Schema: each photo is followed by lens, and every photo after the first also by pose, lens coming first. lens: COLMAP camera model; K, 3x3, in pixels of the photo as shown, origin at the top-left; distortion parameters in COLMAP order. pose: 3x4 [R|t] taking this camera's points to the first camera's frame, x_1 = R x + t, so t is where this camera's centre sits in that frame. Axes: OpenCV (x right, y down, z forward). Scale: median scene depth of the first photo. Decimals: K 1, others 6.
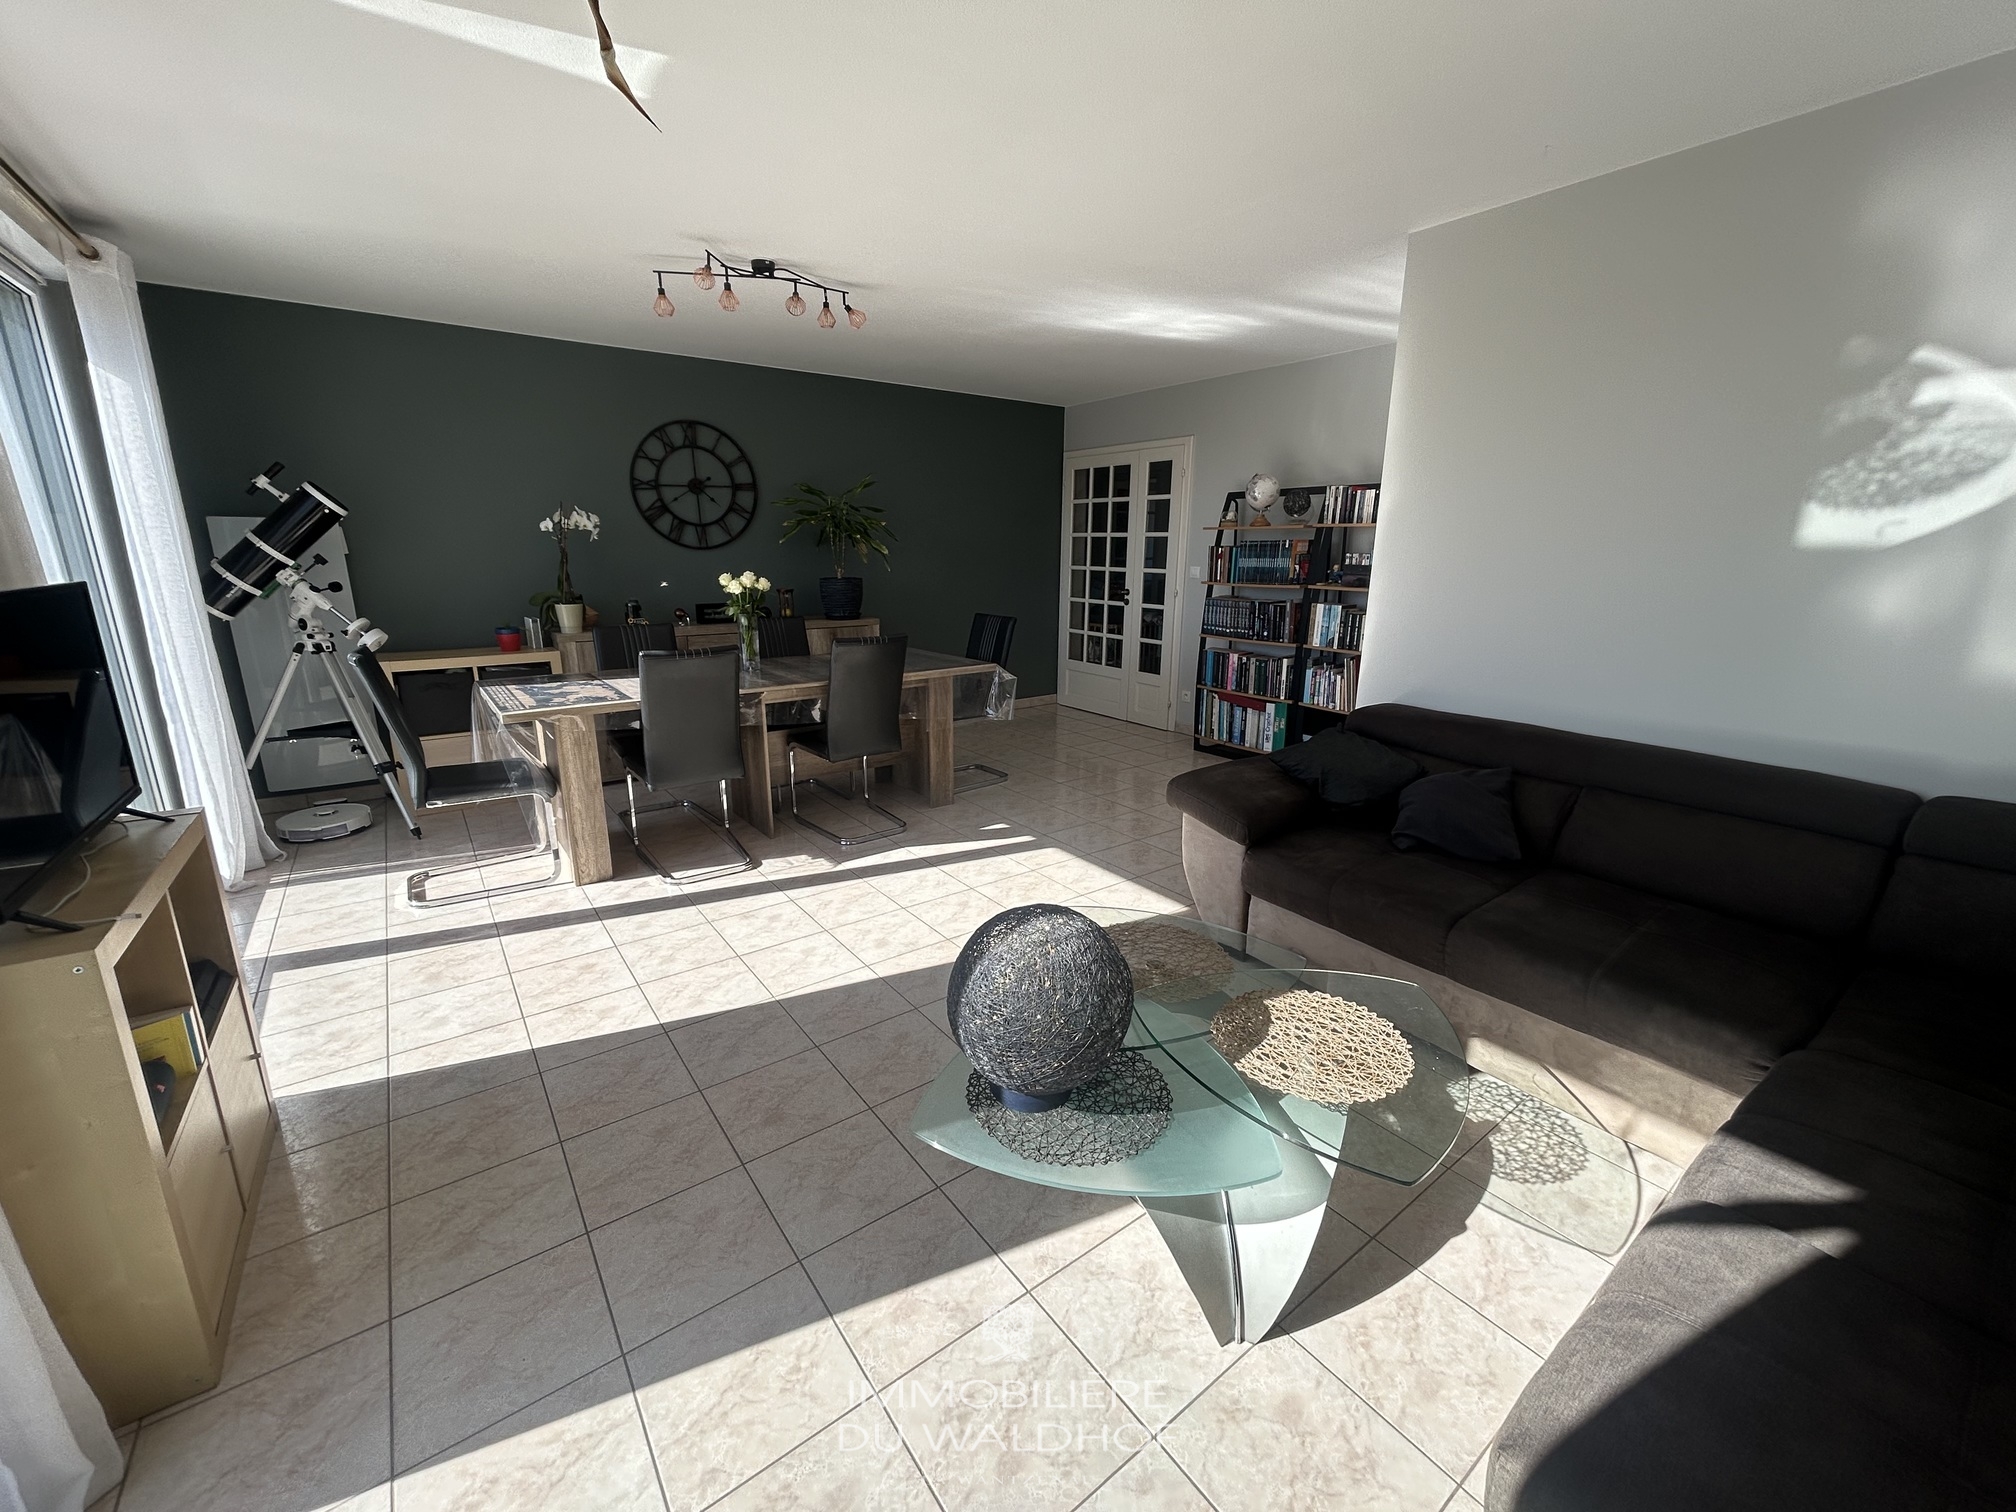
lens RADIAL K [[810.7, 0, 1005.4], [0, 810.7, 754.9], [0, 0, 1]] dist [0.001829, 0.000226]
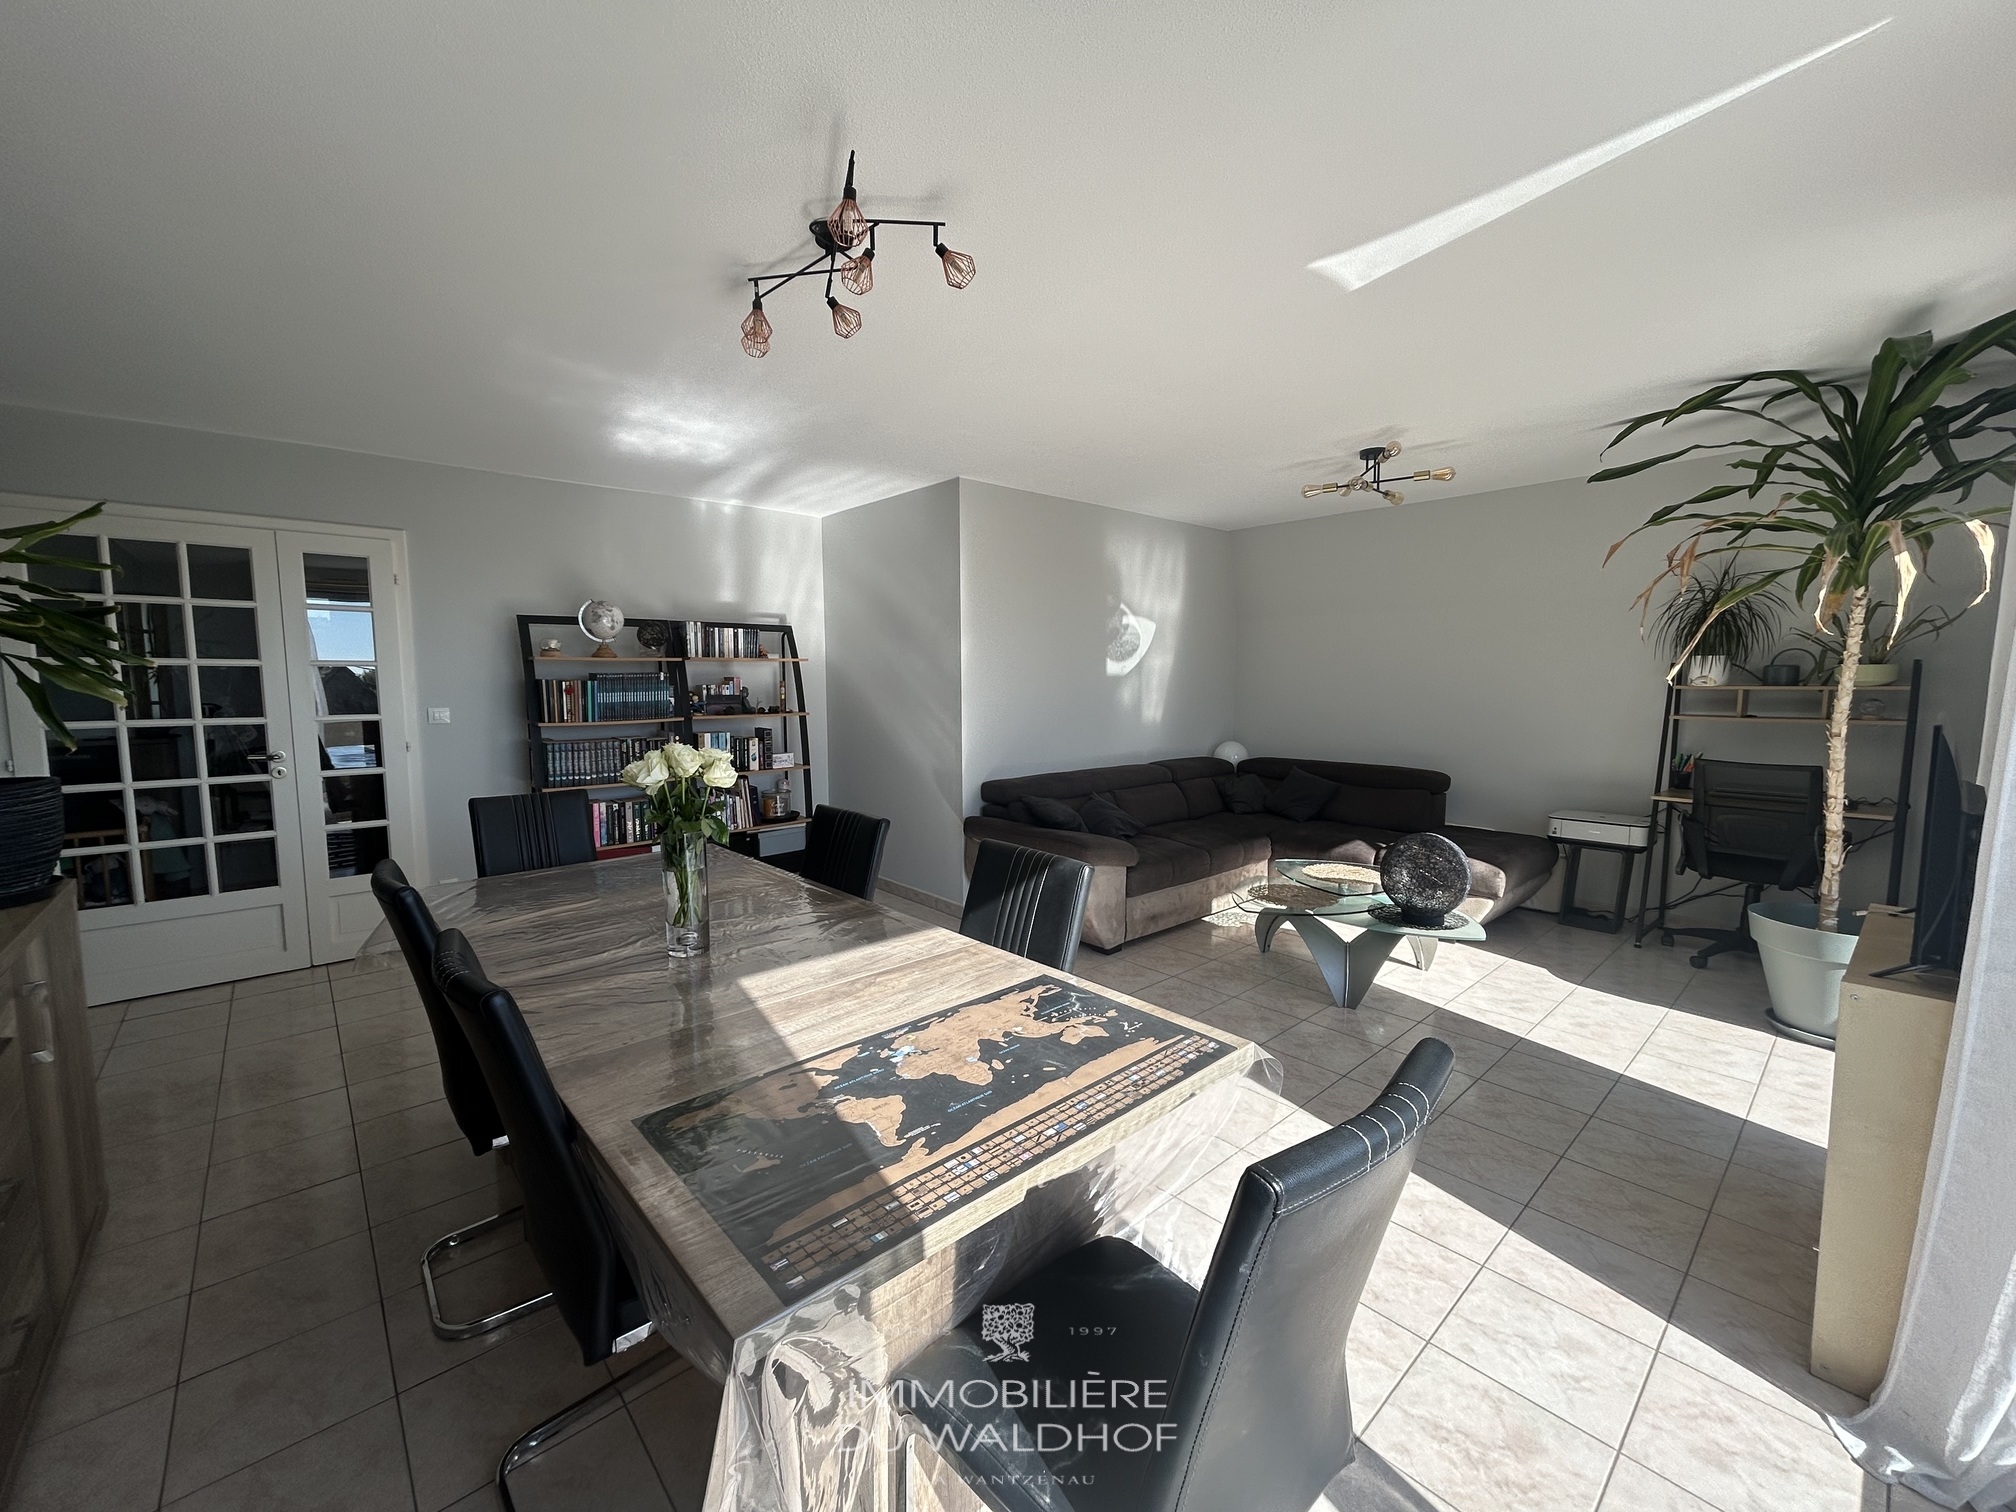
lens RADIAL K [[810.7, 0, 1007.3], [0, 810.7, 756.9], [0, 0, 1]] dist [0.001829, 0.000226]
pose [[-0.090799, -0.107014, 0.990103, -0.691514], [0.253424, 0.958997, 0.126892, -0.199760], [-0.963084, 0.262438, -0.059956, 0.736049]]
